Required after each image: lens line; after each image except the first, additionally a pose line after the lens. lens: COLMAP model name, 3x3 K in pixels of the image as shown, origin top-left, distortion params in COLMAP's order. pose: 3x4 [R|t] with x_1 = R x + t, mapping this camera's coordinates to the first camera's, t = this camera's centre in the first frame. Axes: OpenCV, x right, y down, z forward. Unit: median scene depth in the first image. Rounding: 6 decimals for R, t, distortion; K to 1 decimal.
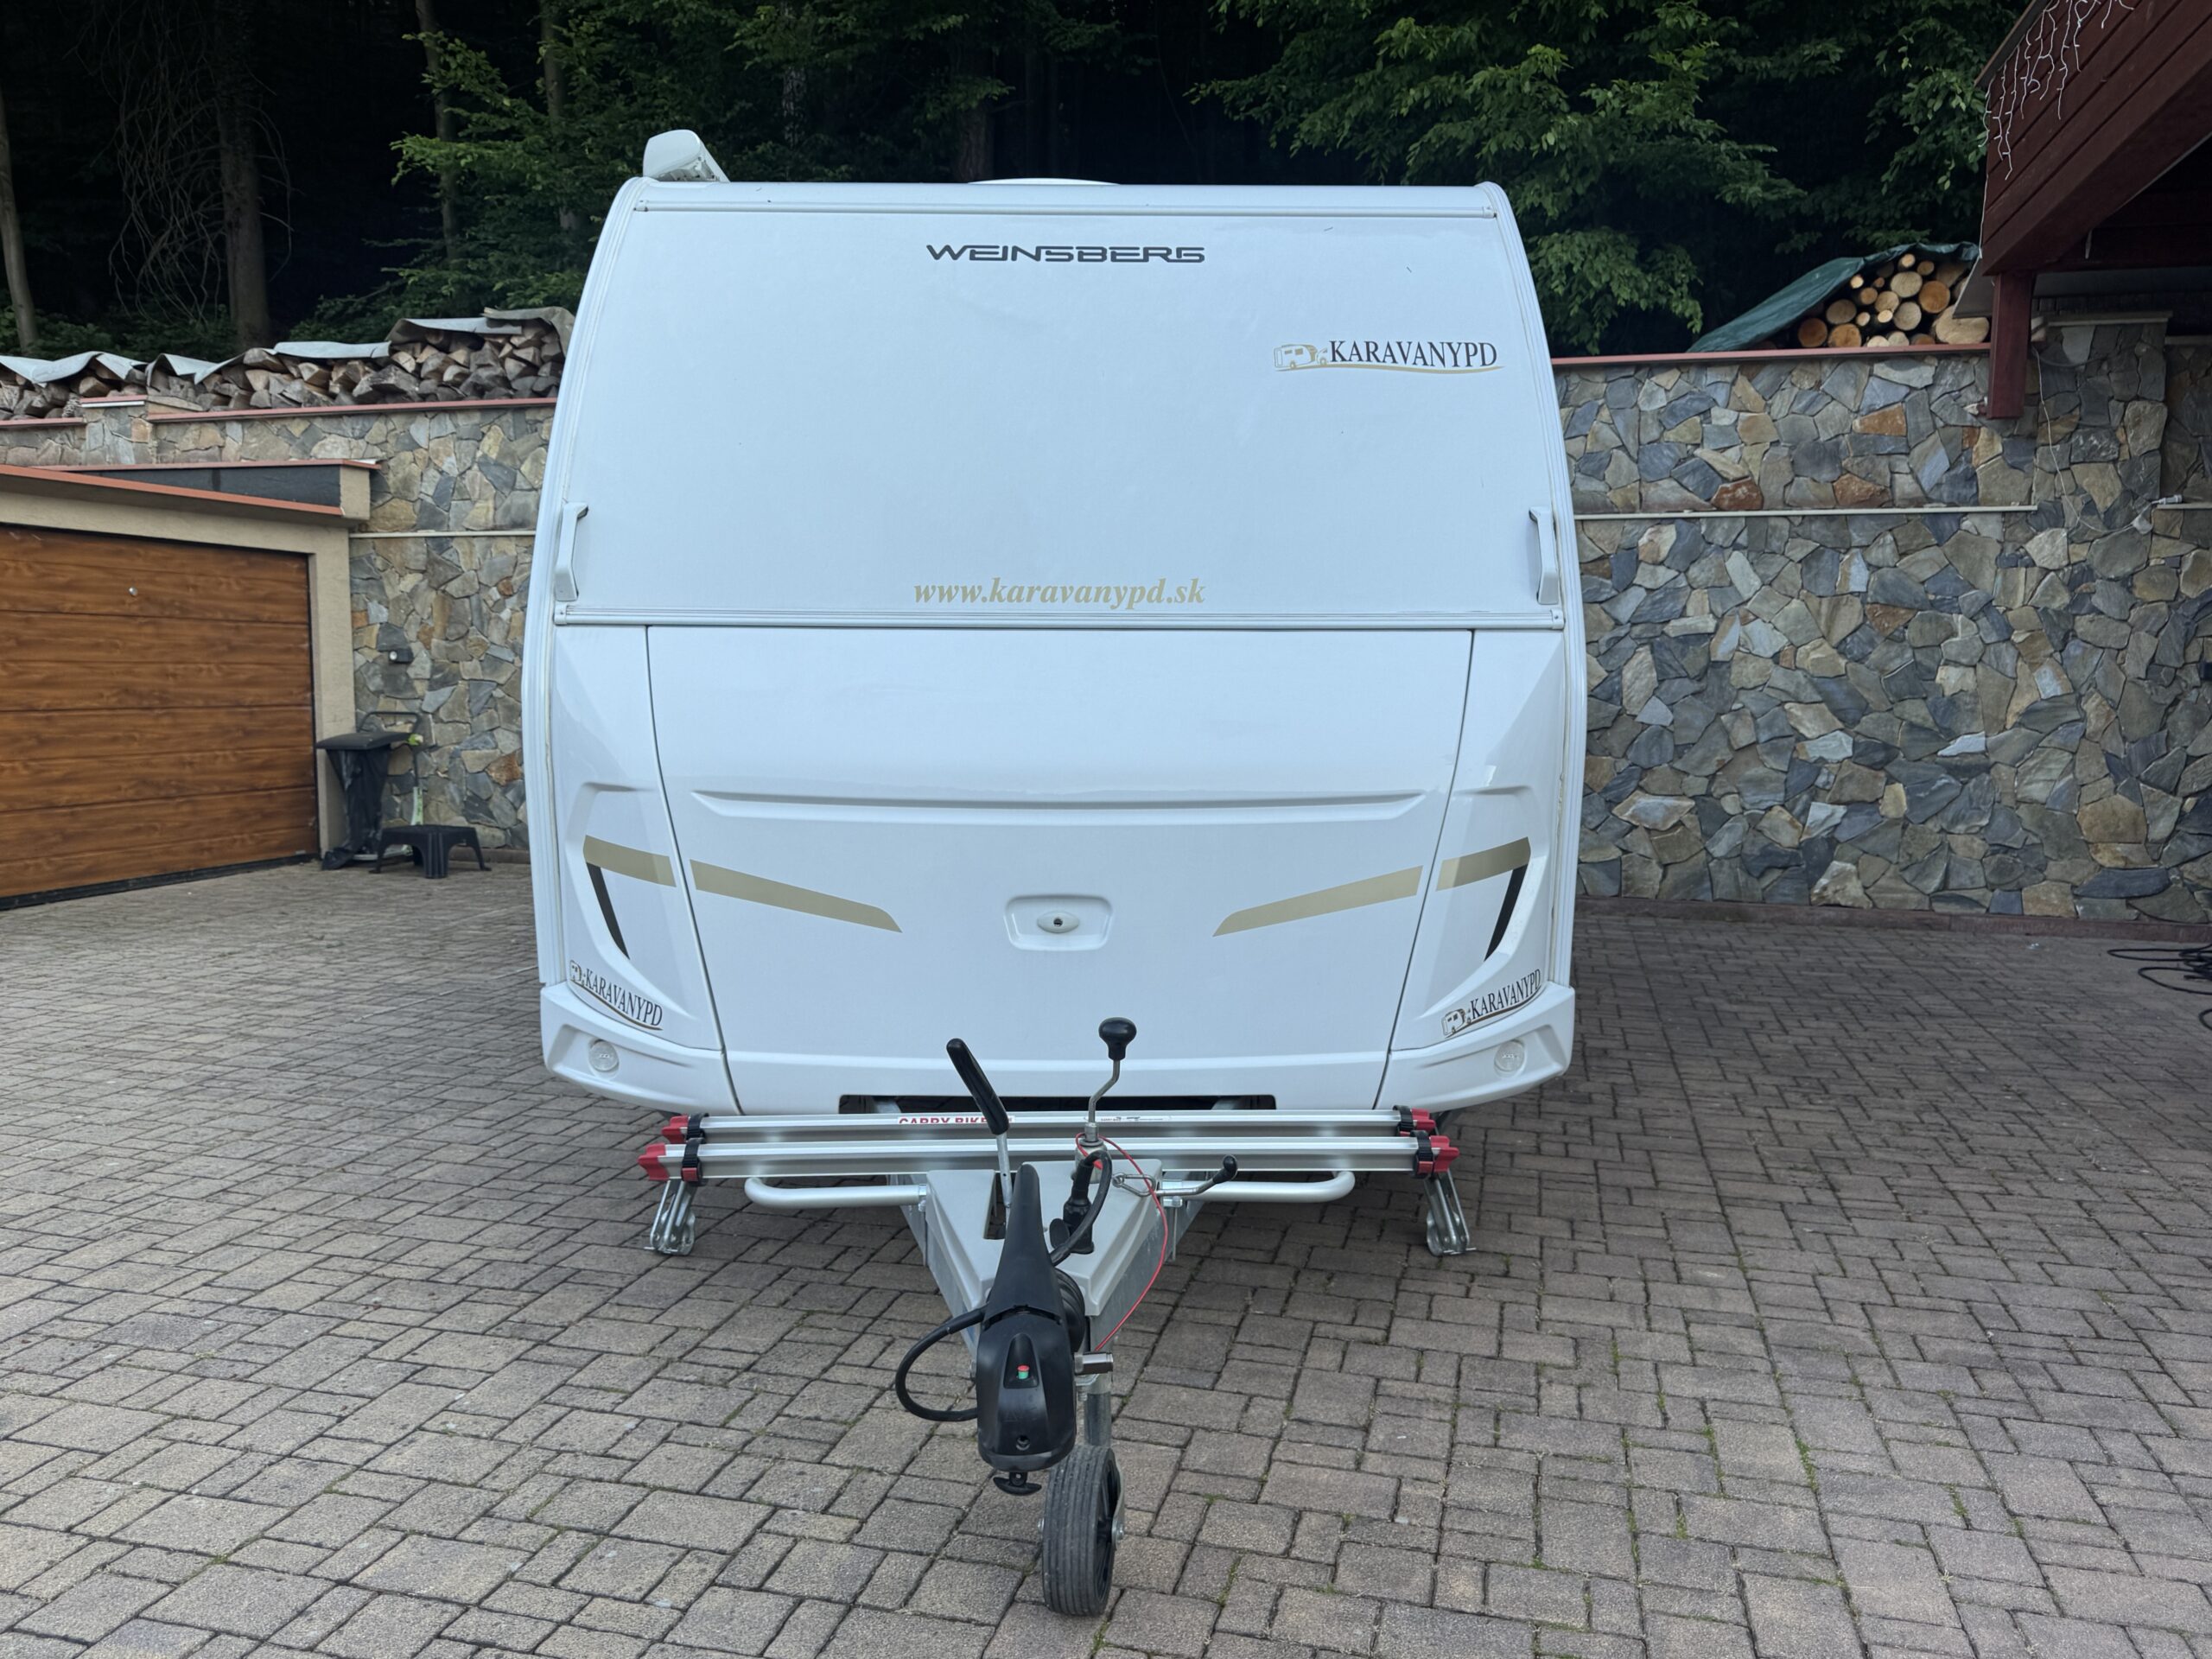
lens RADIAL K [[1618.6, 0, 1110.7], [0, 1618.6, 826.0], [0, 0, 1]] dist [0.031789, -0.046348]
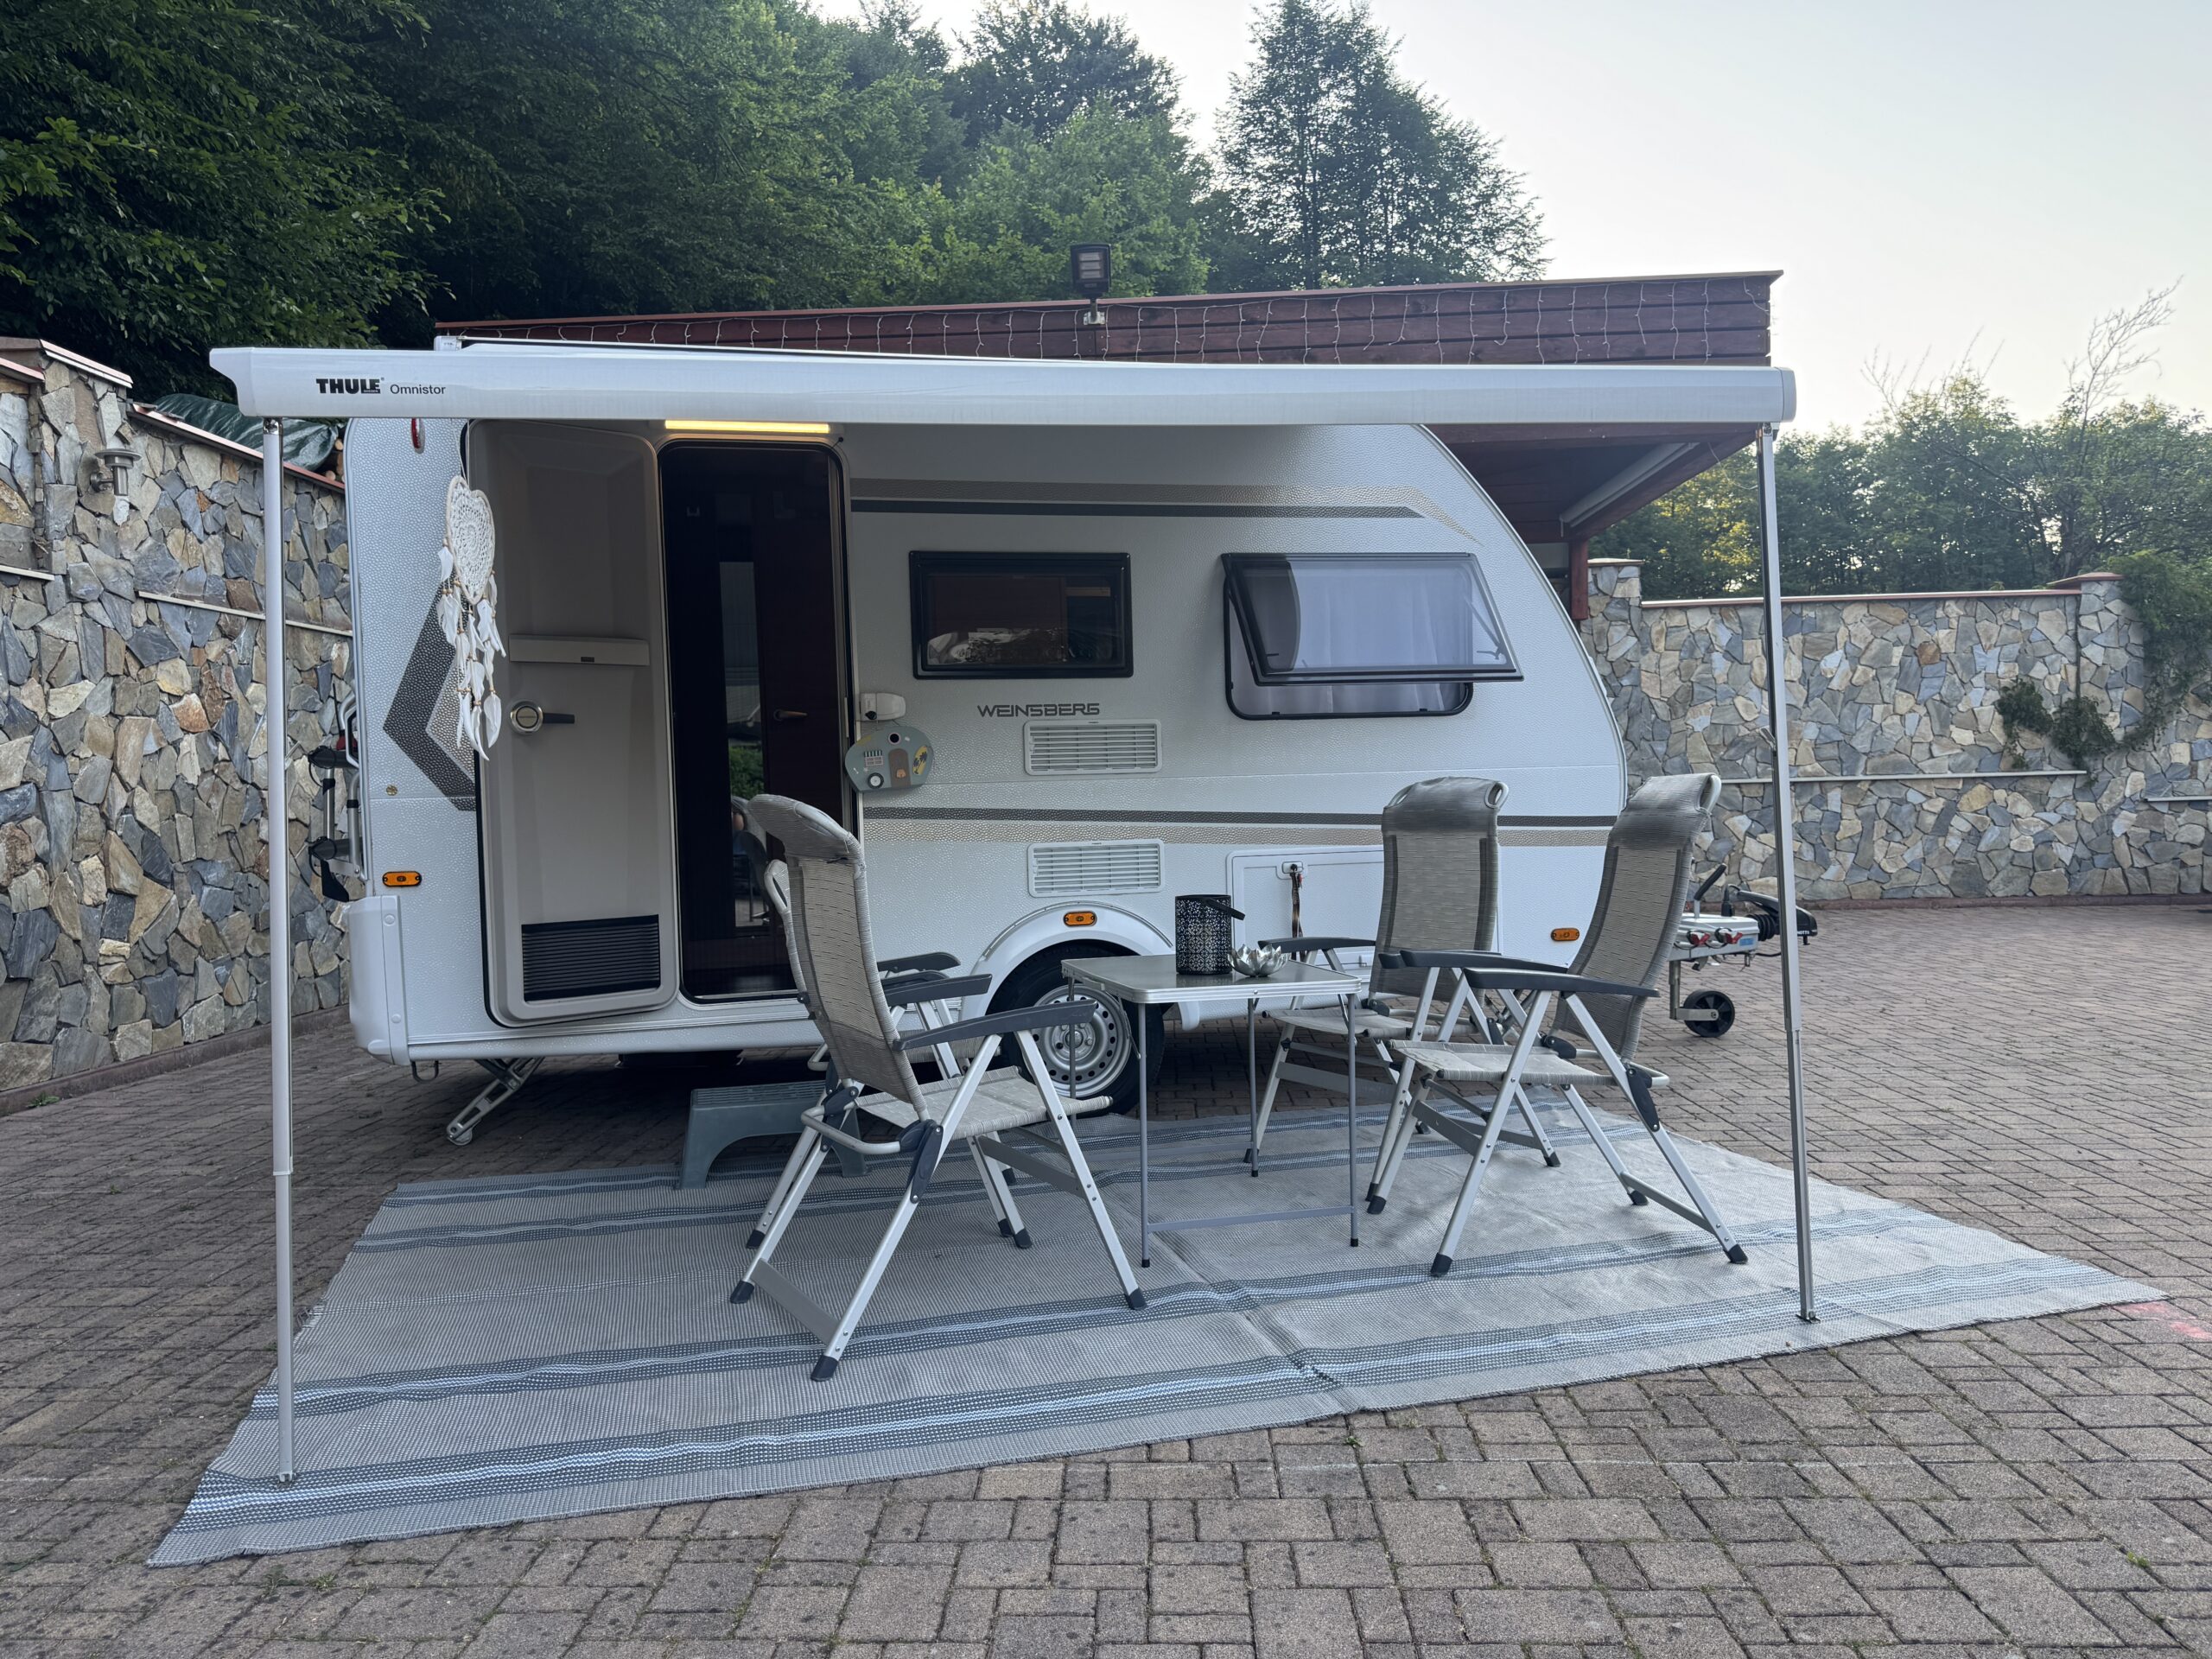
lens RADIAL K [[1568.8, 0, 1102.6], [0, 1568.8, 839.4], [0, 0, 1]] dist [0.012846, -0.016628]
pose [[-0.218758, -0.031411, 0.975273, -1.667305], [0.113442, 0.991886, 0.057392, -0.136427], [-0.969162, 0.123192, -0.213420, 1.665933]]
